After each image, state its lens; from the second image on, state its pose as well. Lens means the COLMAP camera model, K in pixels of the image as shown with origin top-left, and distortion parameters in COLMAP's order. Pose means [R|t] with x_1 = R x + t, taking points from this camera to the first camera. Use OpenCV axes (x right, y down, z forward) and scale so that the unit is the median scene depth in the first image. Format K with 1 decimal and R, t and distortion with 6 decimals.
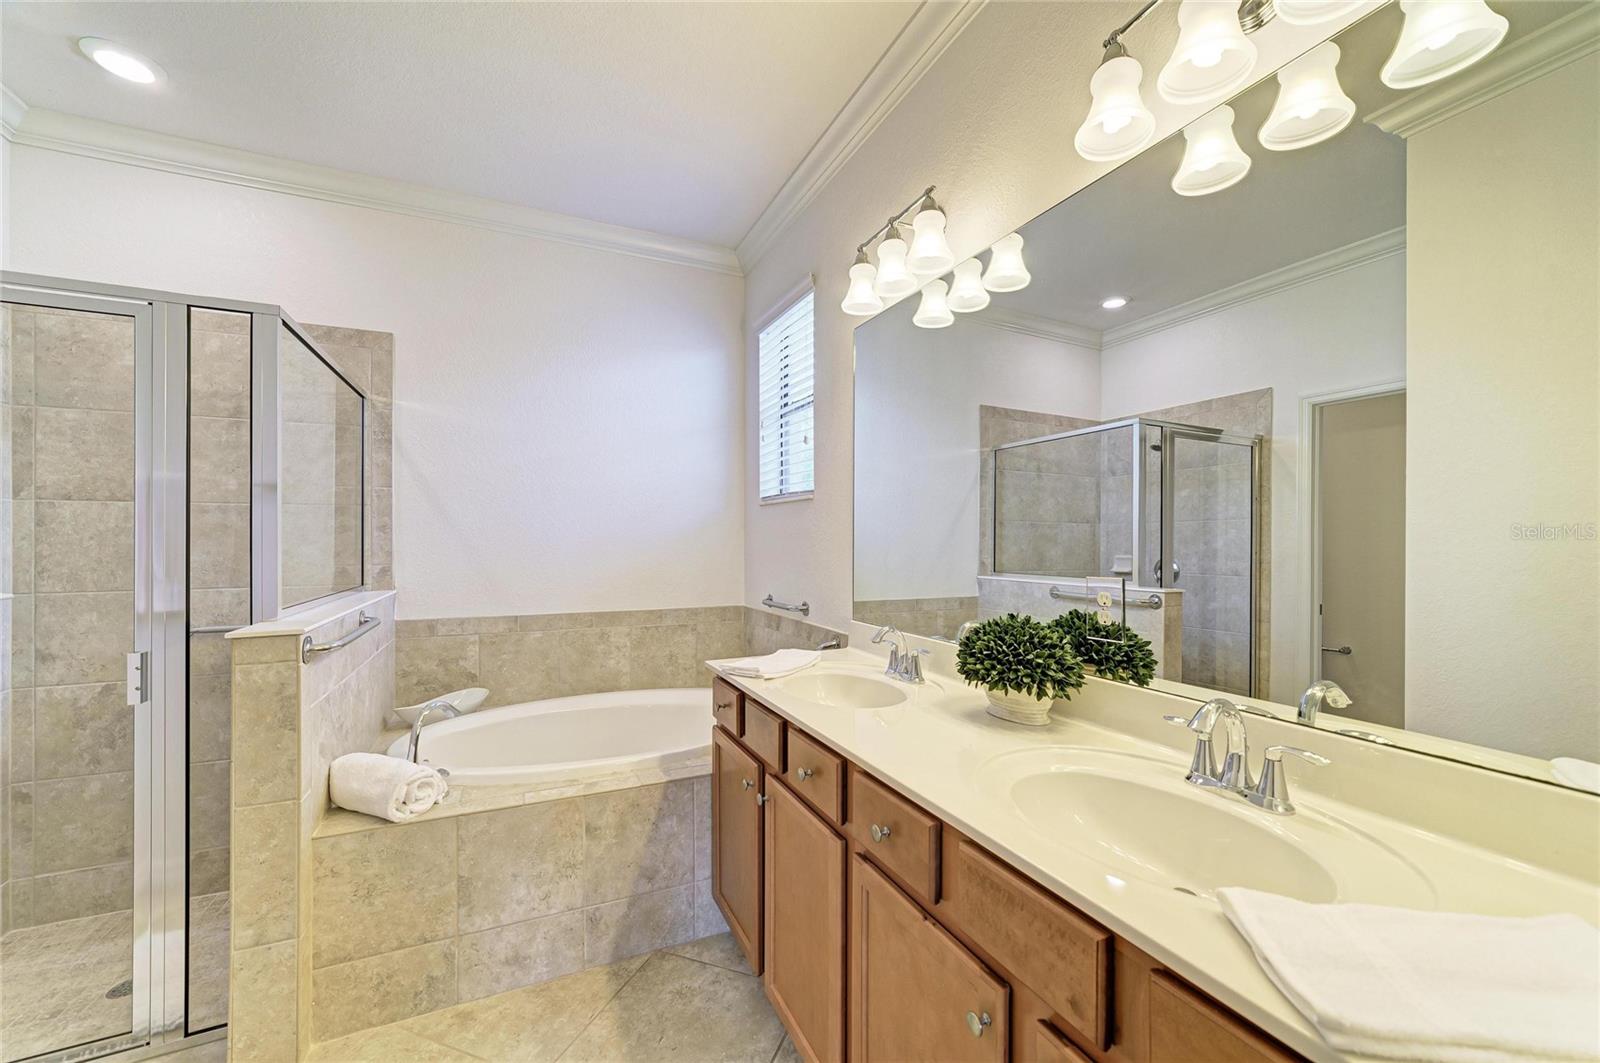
lens RADIAL K [[617.1, 0, 807.9], [0, 617.1, 536.1], [0, 0, 1]] dist [-0.020890, 0.008121]
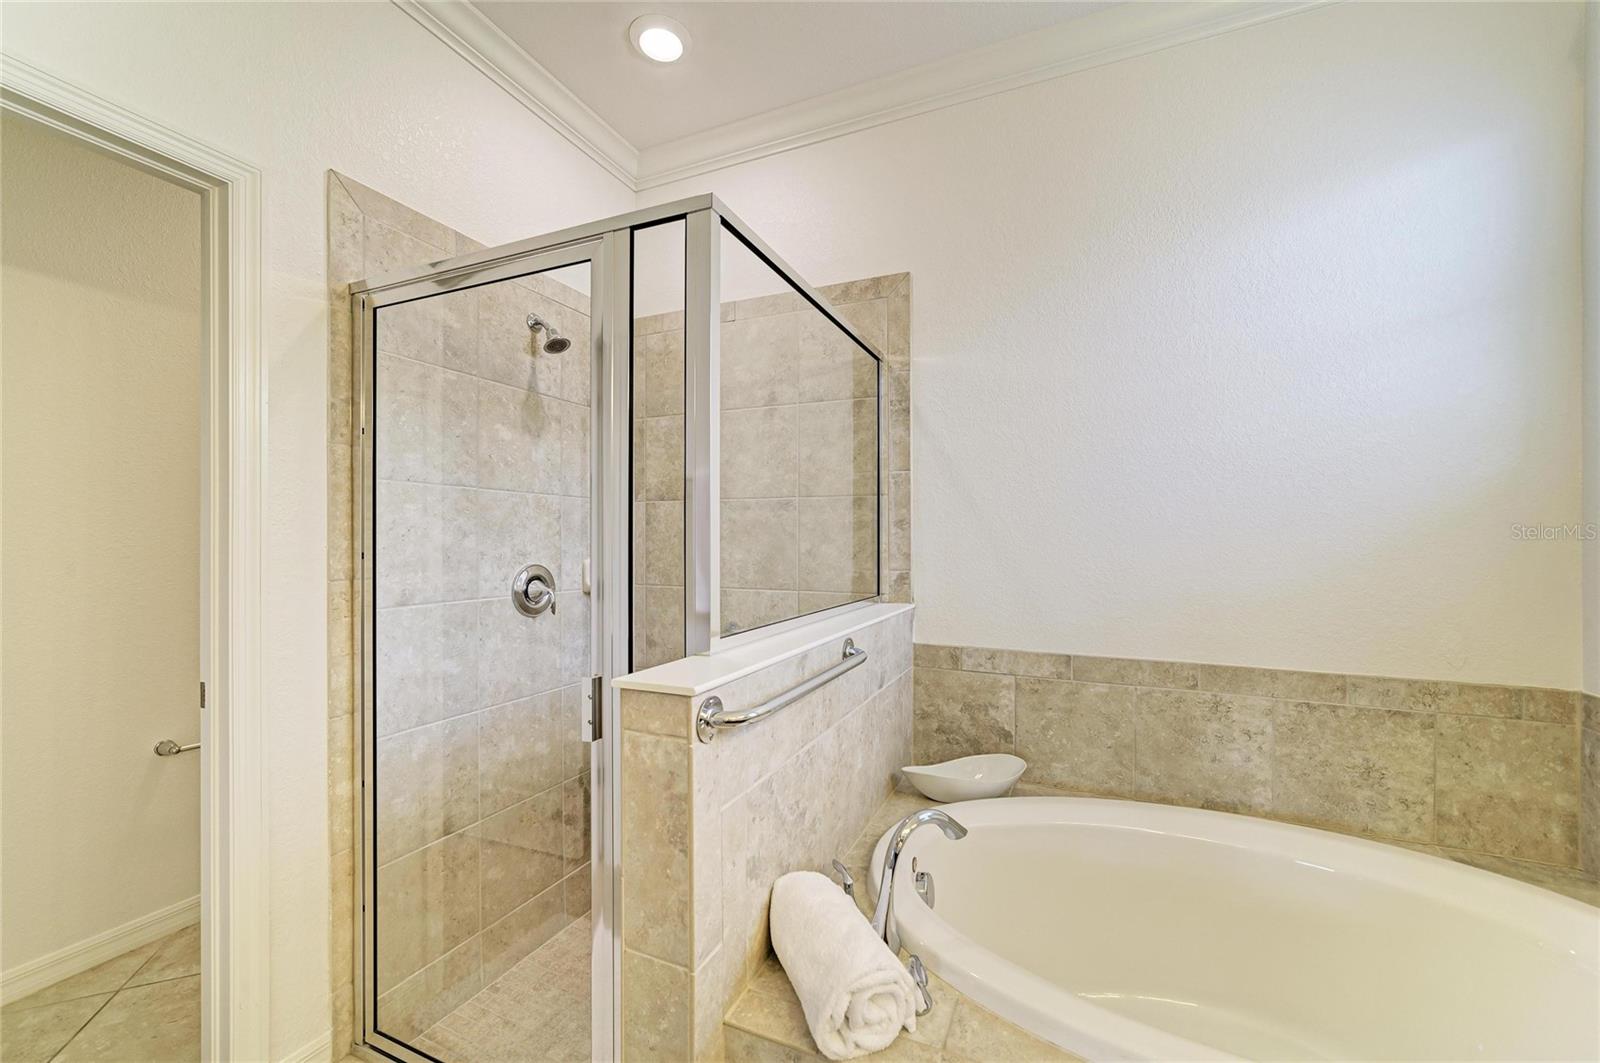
lens RADIAL K [[617.1, 0, 807.9], [0, 617.1, 536.1], [0, 0, 1]] dist [-0.020890, 0.008121]
pose [[0.651401, -0.000240, -0.758733, -0.174903], [0.000242, 1.000000, -0.000108, 0.003460], [0.758733, -0.000113, 0.651401, 0.399648]]
